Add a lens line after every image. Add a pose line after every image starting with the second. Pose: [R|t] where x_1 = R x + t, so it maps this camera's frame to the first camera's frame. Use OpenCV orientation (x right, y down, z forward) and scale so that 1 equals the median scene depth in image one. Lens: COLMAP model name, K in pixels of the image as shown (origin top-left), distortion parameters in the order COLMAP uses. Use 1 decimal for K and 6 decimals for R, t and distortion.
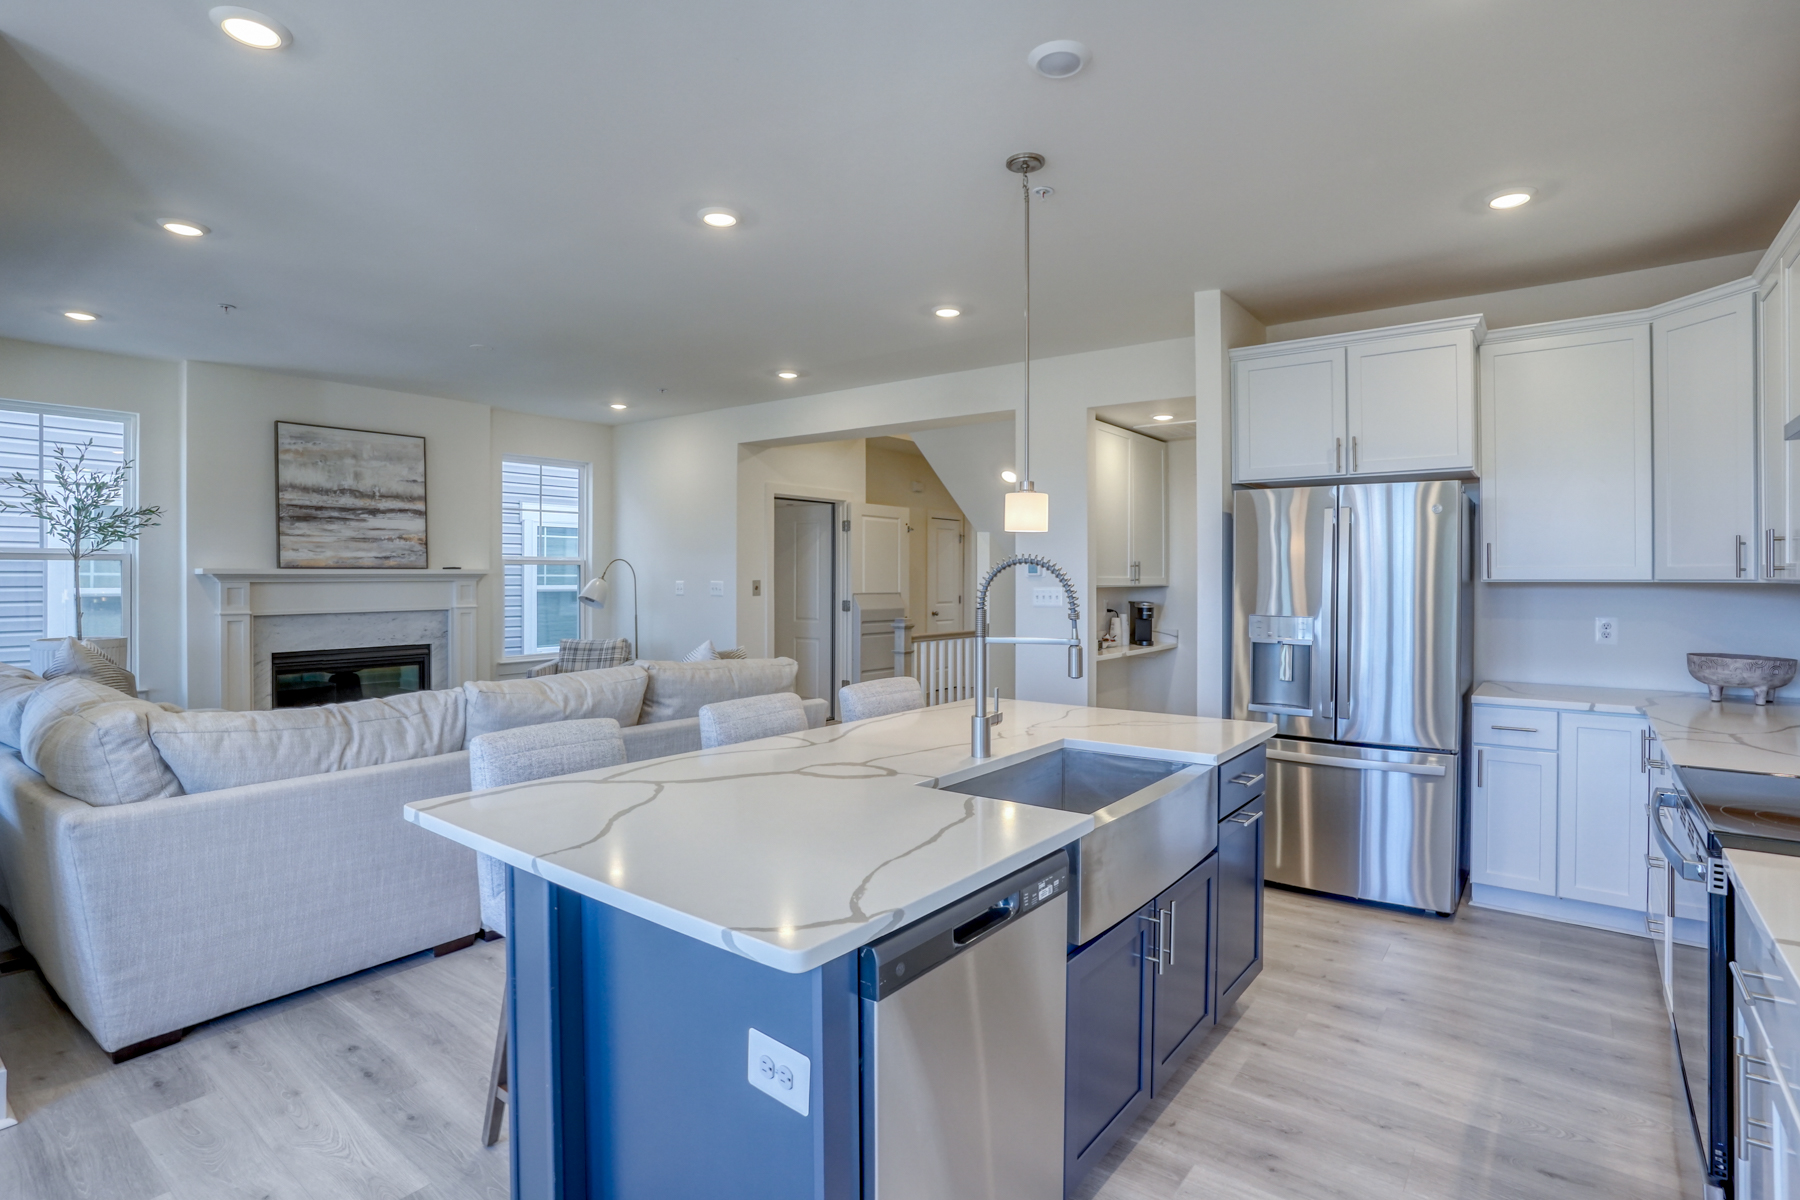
lens RADIAL K [[903.5, 0, 923.0], [0, 903.5, 577.3], [0, 0, 1]] dist [-0.071872, 0.030958]
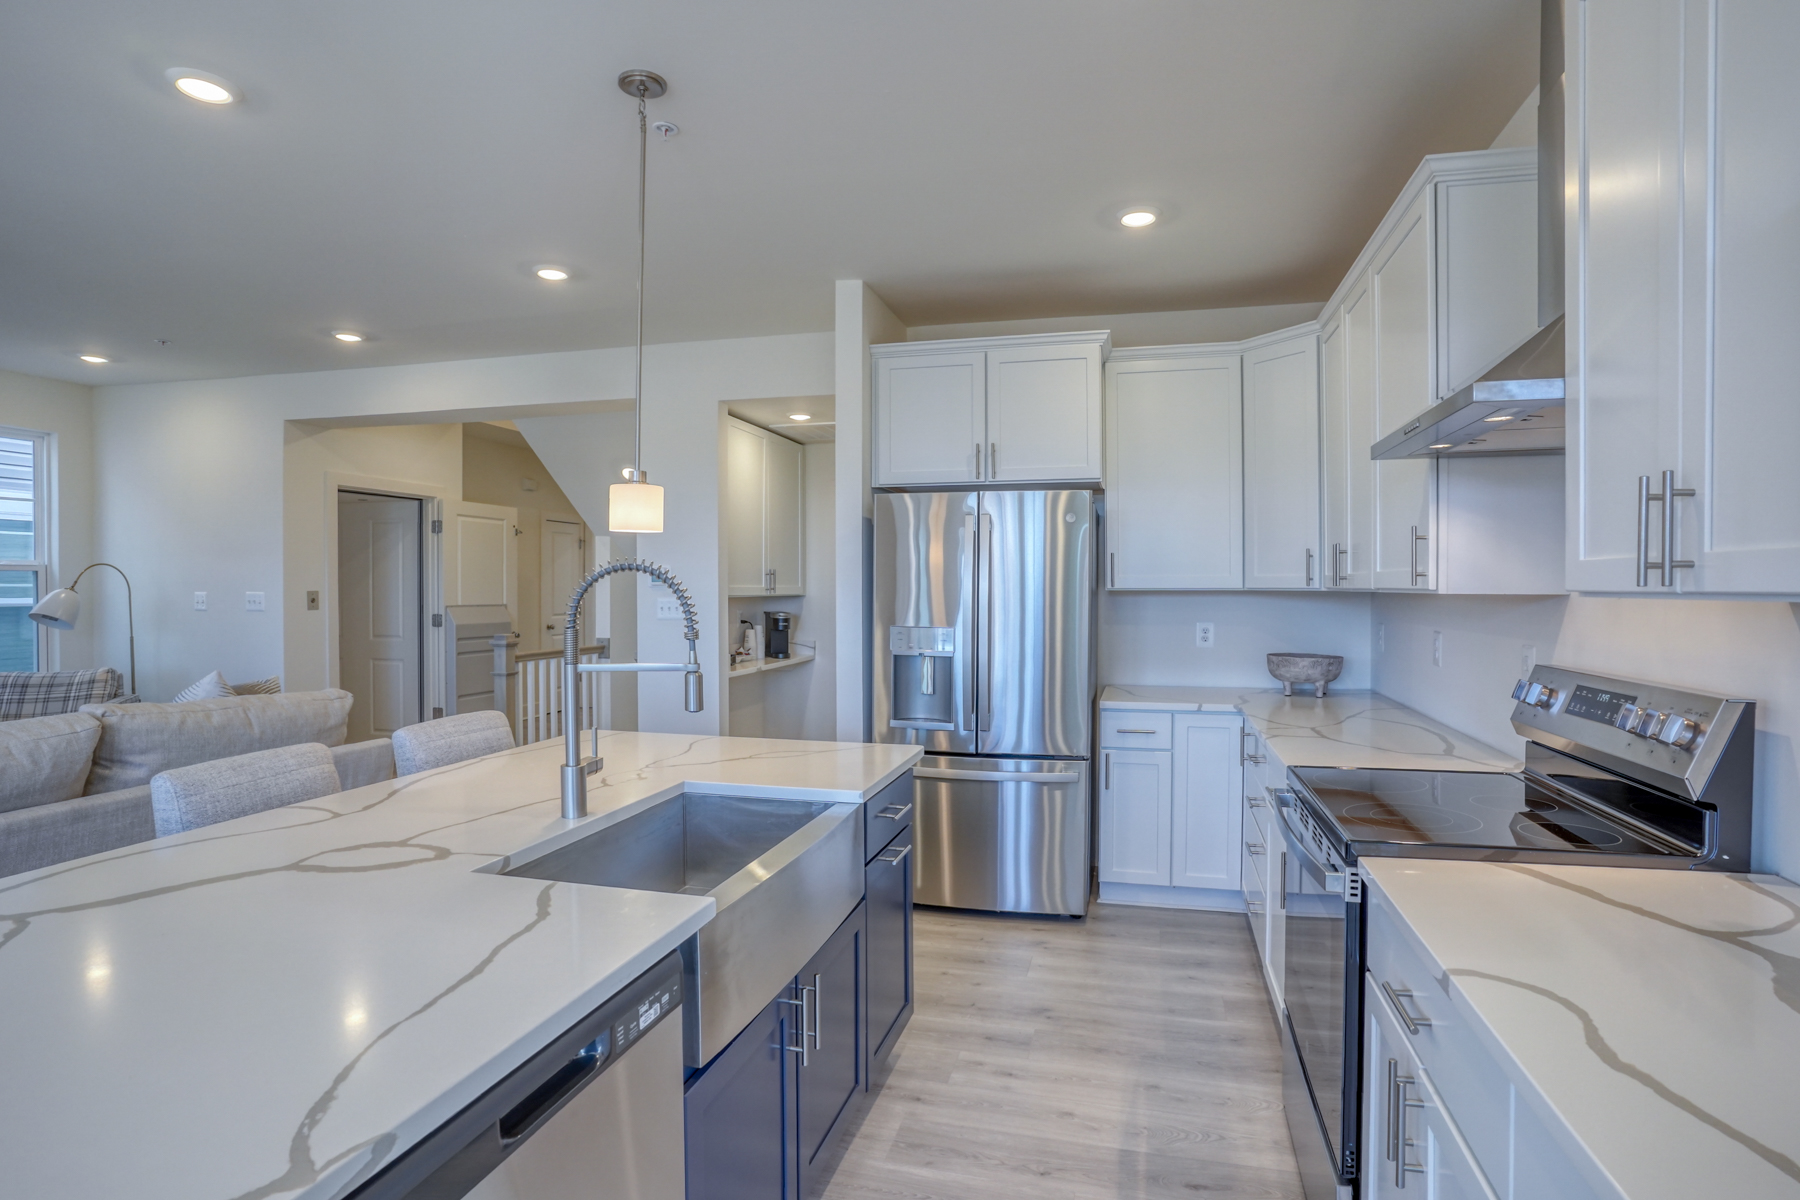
lens RADIAL K [[903.5, 0, 937.0], [0, 903.5, 597.2], [0, 0, 1]] dist [-0.071872, 0.030958]
pose [[0.916429, -0.006017, 0.400152, 0.022233], [0.001150, 0.999922, 0.012402, -0.000223], [-0.400196, -0.010906, 0.916365, 0.084533]]
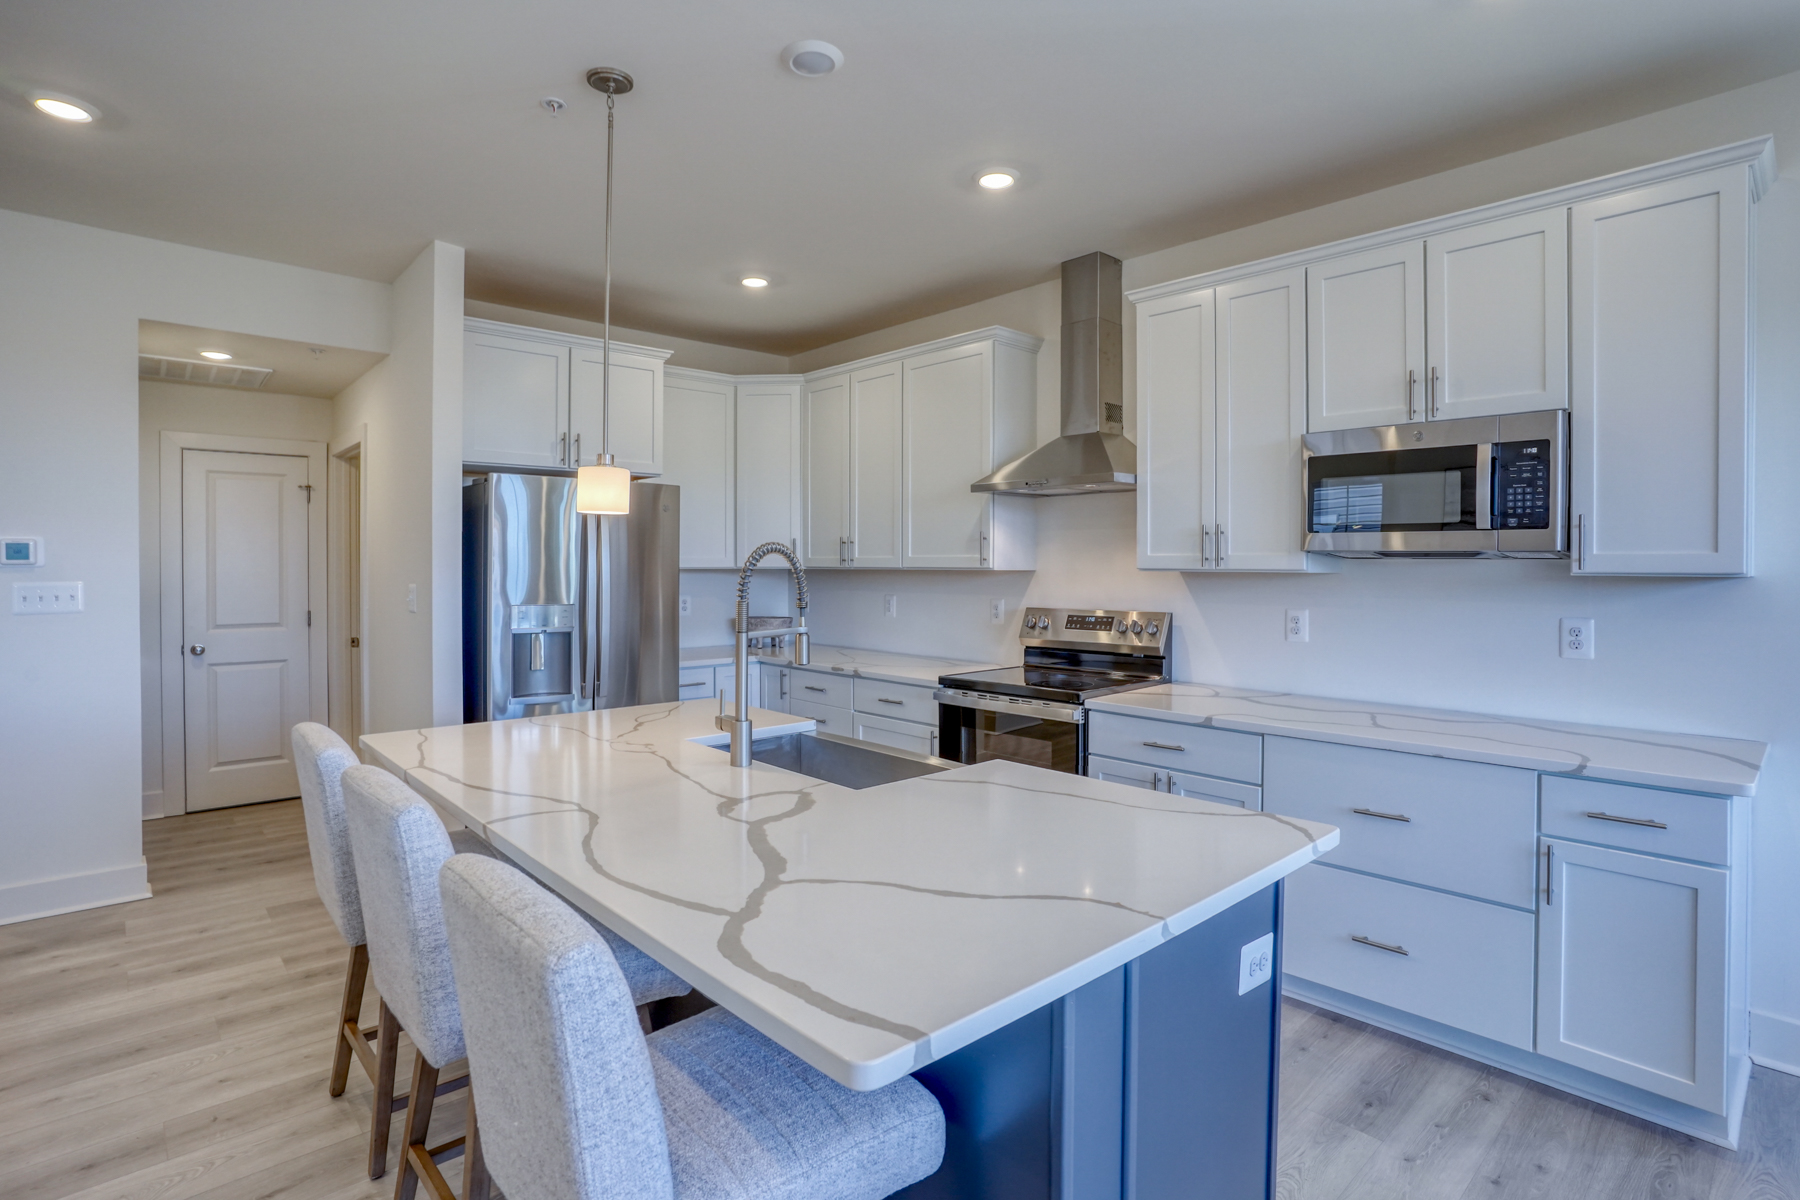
lens RADIAL K [[903.5, 0, 893.5], [0, 903.5, 573.1], [0, 0, 1]] dist [-0.071872, 0.030958]
pose [[0.177118, -0.010174, 0.984137, -0.403963], [-0.001027, 0.999944, 0.010522, -0.002227], [-0.984189, -0.002874, 0.177098, 0.349807]]
